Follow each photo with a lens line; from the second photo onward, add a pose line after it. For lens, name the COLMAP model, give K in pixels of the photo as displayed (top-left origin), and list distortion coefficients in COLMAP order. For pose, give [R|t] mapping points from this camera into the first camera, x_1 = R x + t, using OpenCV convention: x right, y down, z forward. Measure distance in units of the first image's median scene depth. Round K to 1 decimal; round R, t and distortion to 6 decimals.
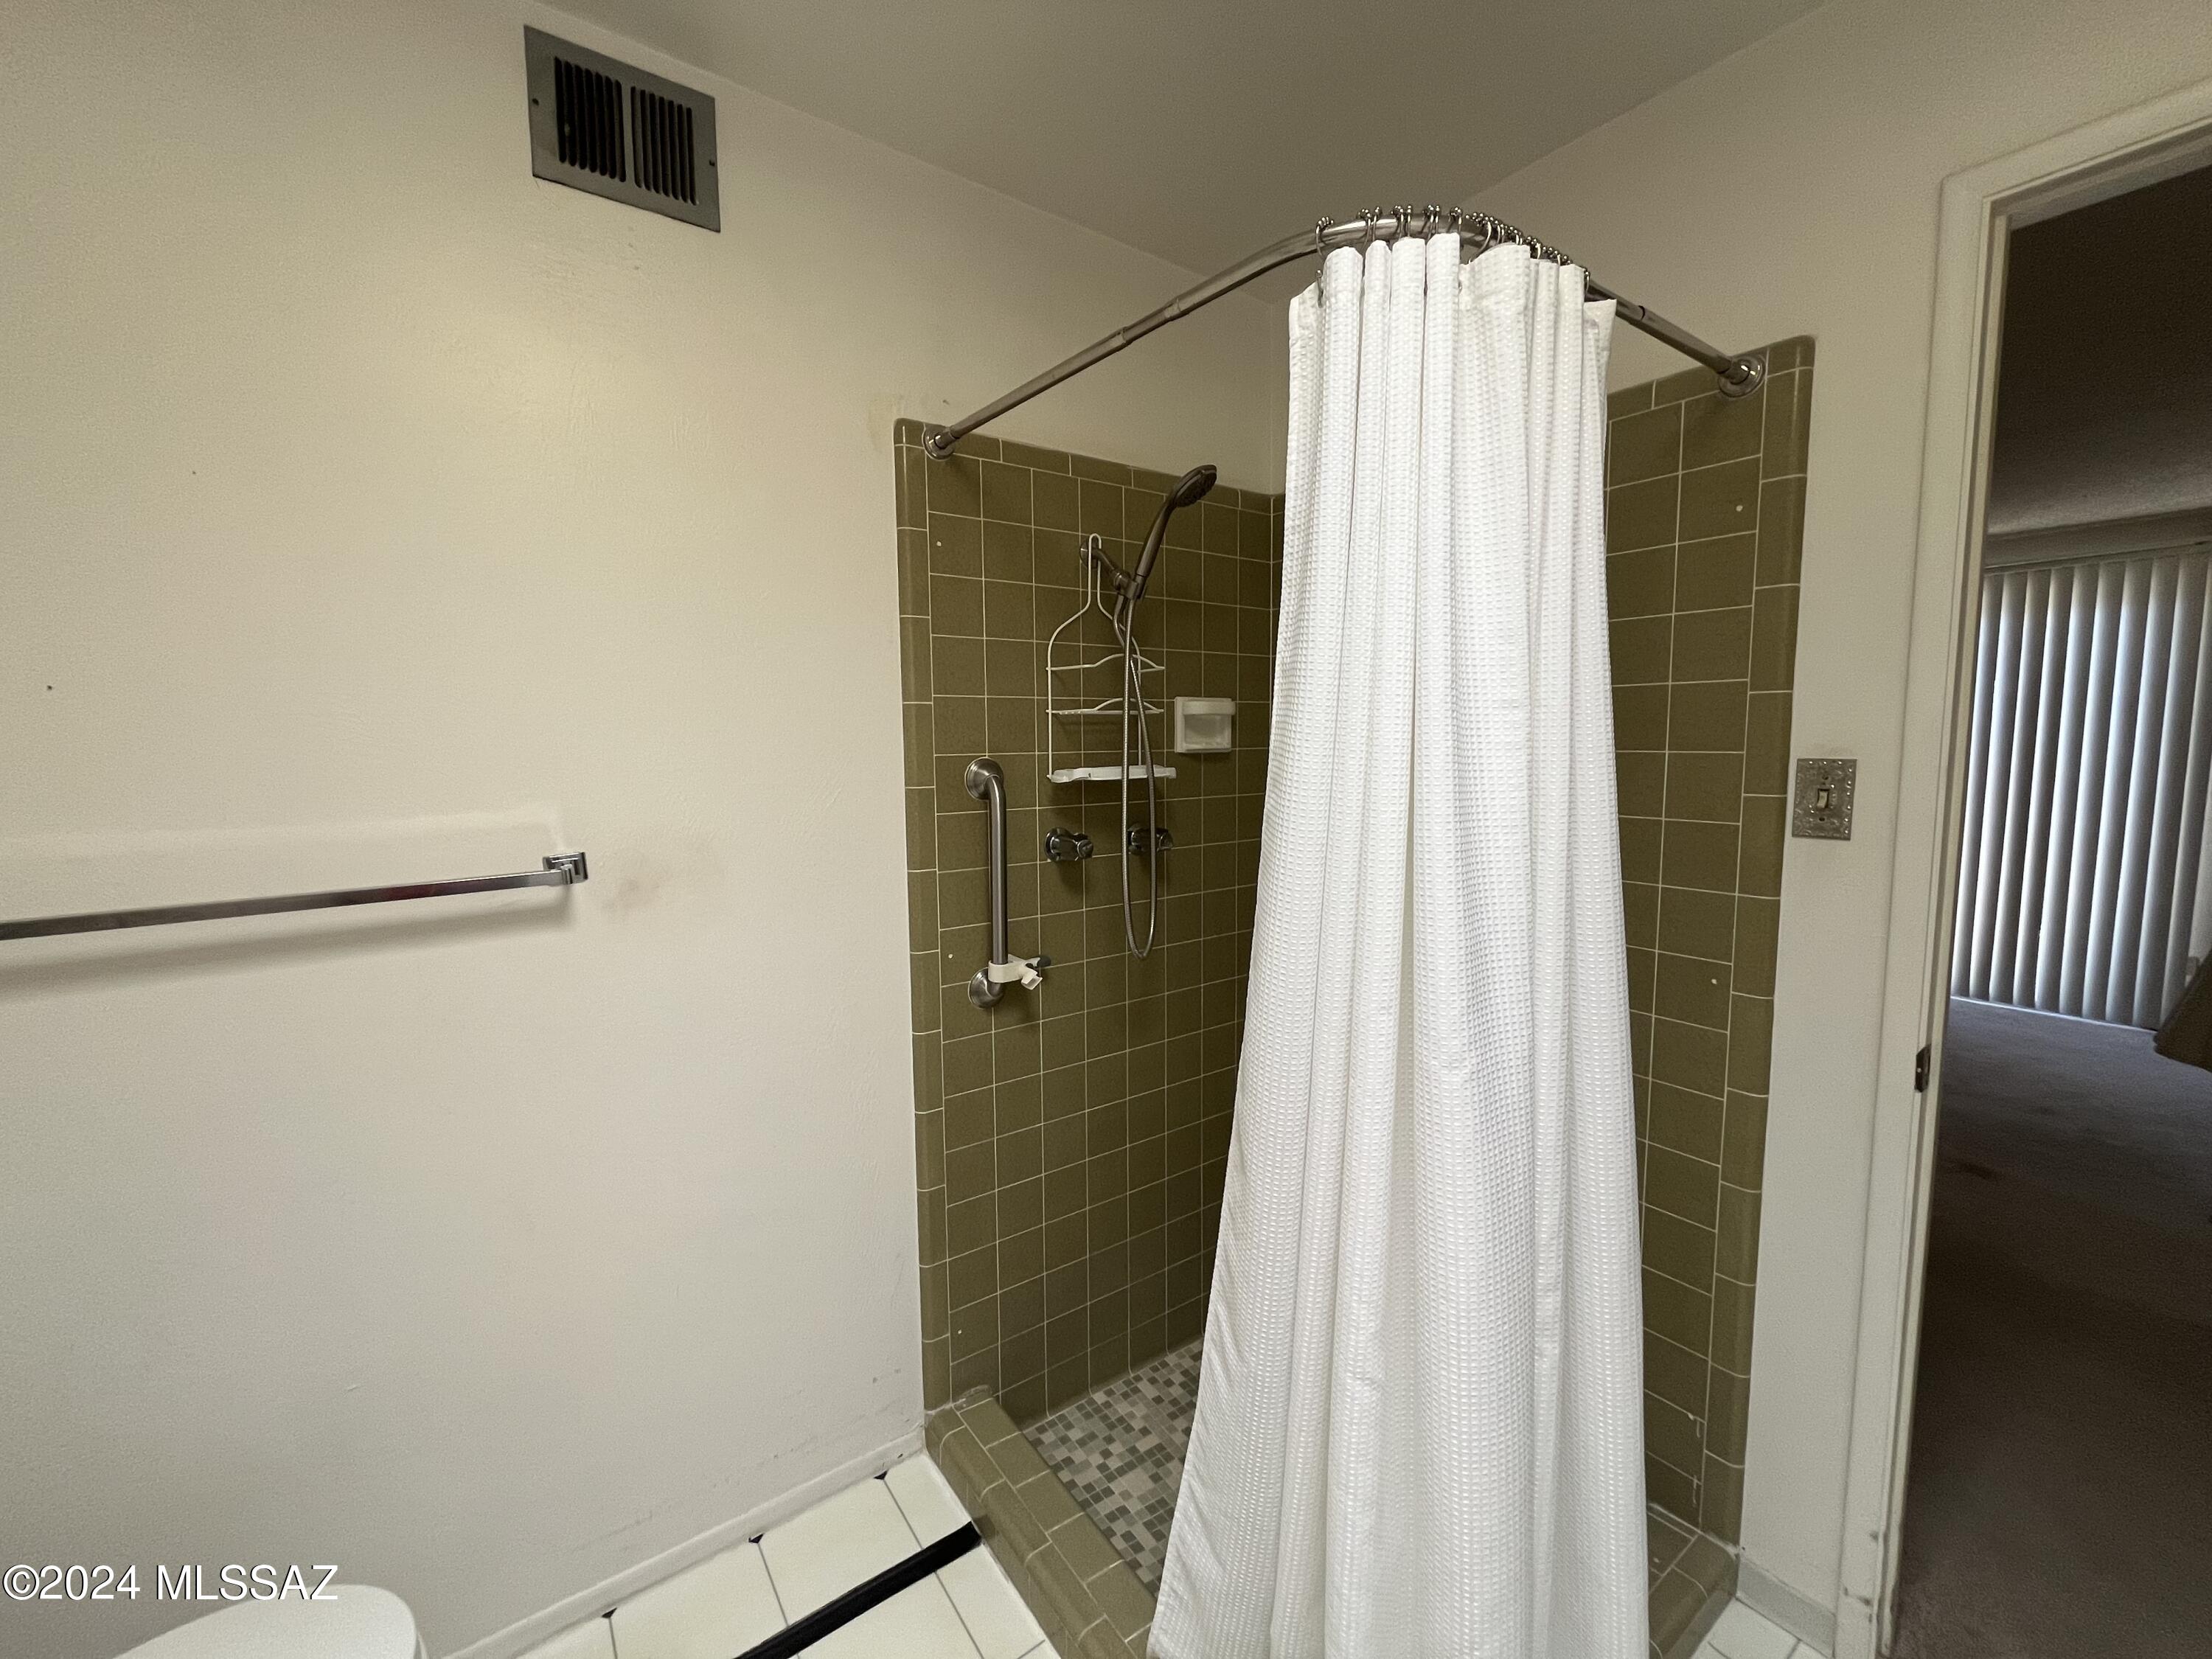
lens RADIAL K [[890.0, 0, 1109.0], [0, 890.0, 824.3], [0, 0, 1]] dist [-0.003381, -0.000084]
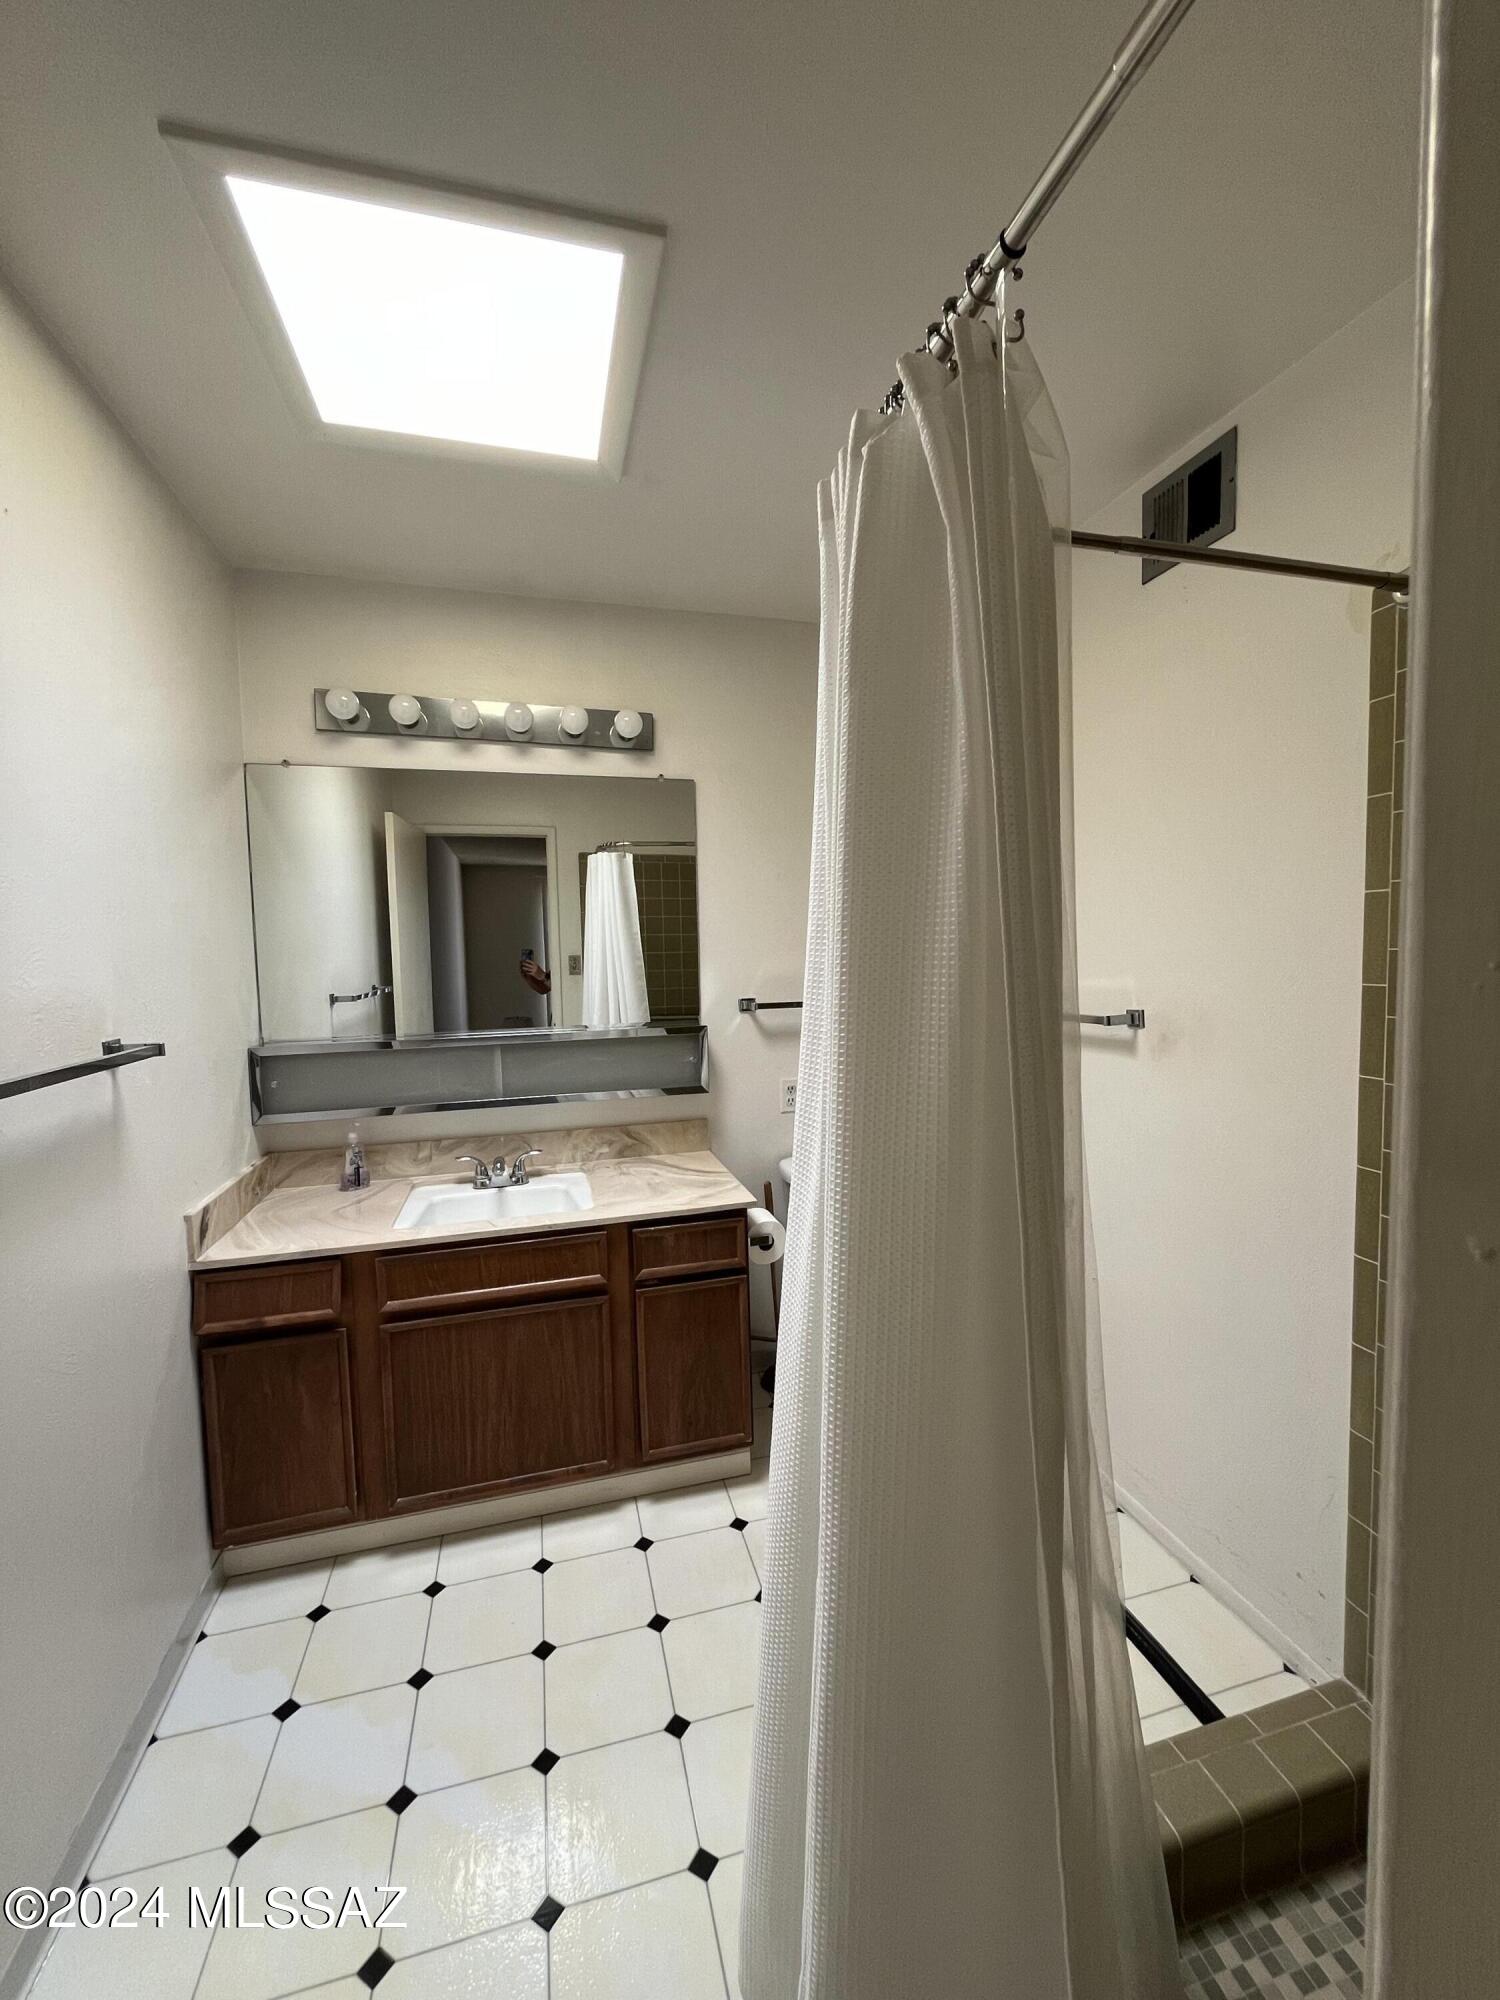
lens RADIAL K [[804.7, 0, 750.0], [0, 804.7, 1000.0], [0, 0, 1]] dist [-0.003381, -0.000084]
pose [[-0.347630, 0.073461, -0.934750, 0.915342], [-0.069169, 0.992201, 0.103700, -0.079898], [0.935077, 0.100705, -0.339838, 0.820314]]
